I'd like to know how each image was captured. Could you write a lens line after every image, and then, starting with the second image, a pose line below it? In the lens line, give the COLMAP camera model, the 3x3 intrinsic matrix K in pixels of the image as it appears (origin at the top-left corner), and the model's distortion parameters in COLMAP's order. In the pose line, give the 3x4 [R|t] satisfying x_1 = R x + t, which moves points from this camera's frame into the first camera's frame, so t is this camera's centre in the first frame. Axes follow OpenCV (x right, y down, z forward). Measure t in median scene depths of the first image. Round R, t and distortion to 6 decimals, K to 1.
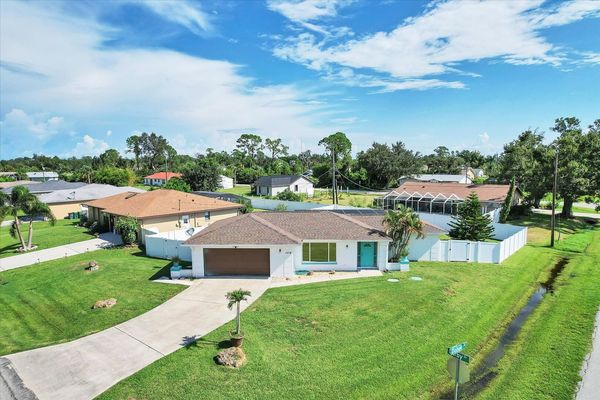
lens RADIAL K [[382.9, 0, 298.4], [0, 382.9, 205.5], [0, 0, 1]] dist [-0.073856, 0.067694]
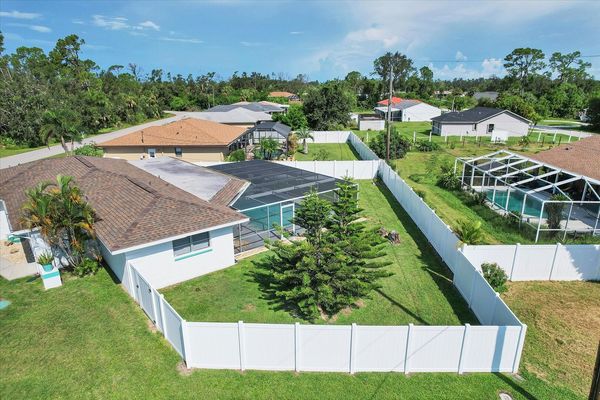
lens RADIAL K [[385.1, 0, 297.8], [0, 385.1, 206.3], [0, 0, 1]] dist [-0.059252, 0.052375]
pose [[0.652553, 0.232145, -0.721307, 0.863299], [-0.087127, 0.968588, 0.232907, -0.115467], [0.752718, -0.089139, 0.652281, 0.841520]]
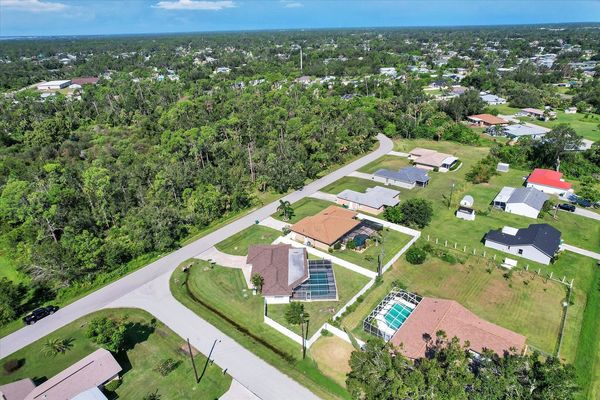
lens RADIAL K [[382.9, 0, 298.4], [0, 382.9, 205.5], [0, 0, 1]] dist [-0.073856, 0.067694]
pose [[0.046649, 0.433781, -0.899810, 2.388613], [-0.091766, 0.898842, 0.428558, -1.559944], [0.994687, 0.062580, 0.081736, 0.971321]]
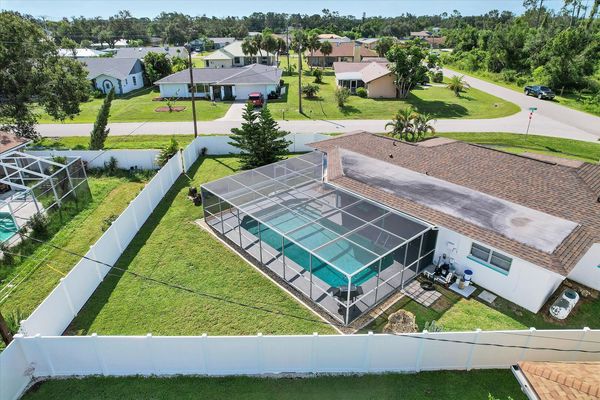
lens RADIAL K [[382.9, 0, 298.4], [0, 382.9, 205.5], [0, 0, 1]] dist [-0.073856, 0.067694]
pose [[-0.675998, -0.314870, 0.666246, -0.247159], [0.096400, 0.858560, 0.503569, -0.286858], [-0.730571, 0.404638, -0.550031, 1.736546]]
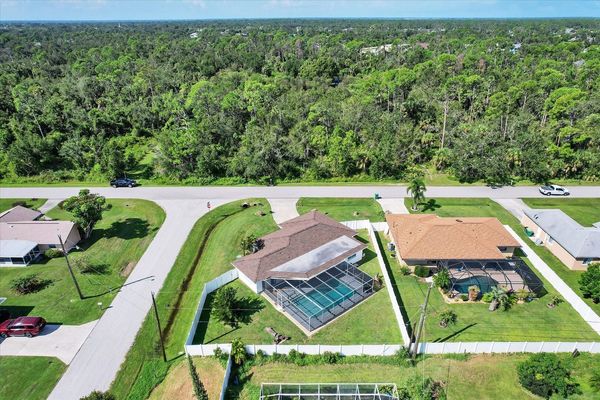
lens RADIAL K [[382.9, 0, 298.4], [0, 382.9, 205.5], [0, 0, 1]] dist [-0.073856, 0.067694]
pose [[-0.751269, 0.307315, -0.584082, 1.094338], [-0.063338, 0.847323, 0.527287, -1.096229], [0.656950, 0.433129, -0.617103, 2.144235]]
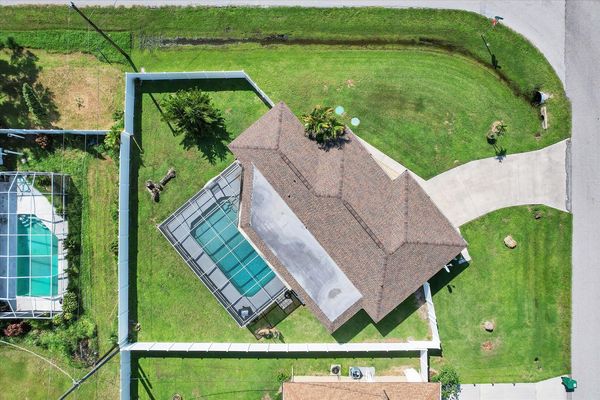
lens RADIAL K [[382.9, 0, 298.4], [0, 382.9, 205.5], [0, 0, 1]] dist [-0.073856, 0.067694]
pose [[-0.664556, -0.747178, 0.009453, 0.125393], [0.091154, -0.068505, 0.993478, -1.004198], [-0.741658, 0.661084, 0.113634, 1.012106]]
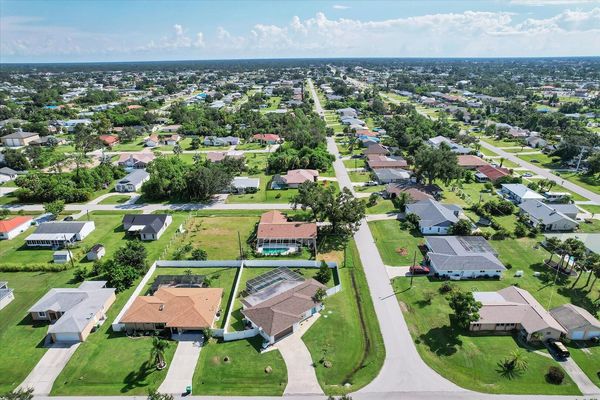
lens RADIAL K [[382.9, 0, 298.4], [0, 382.9, 205.5], [0, 0, 1]] dist [-0.073856, 0.067694]
pose [[0.749198, -0.241630, 0.616699, -1.380738], [0.080673, 0.957440, 0.277131, -1.321600], [-0.657415, -0.157875, 0.736805, -0.857362]]
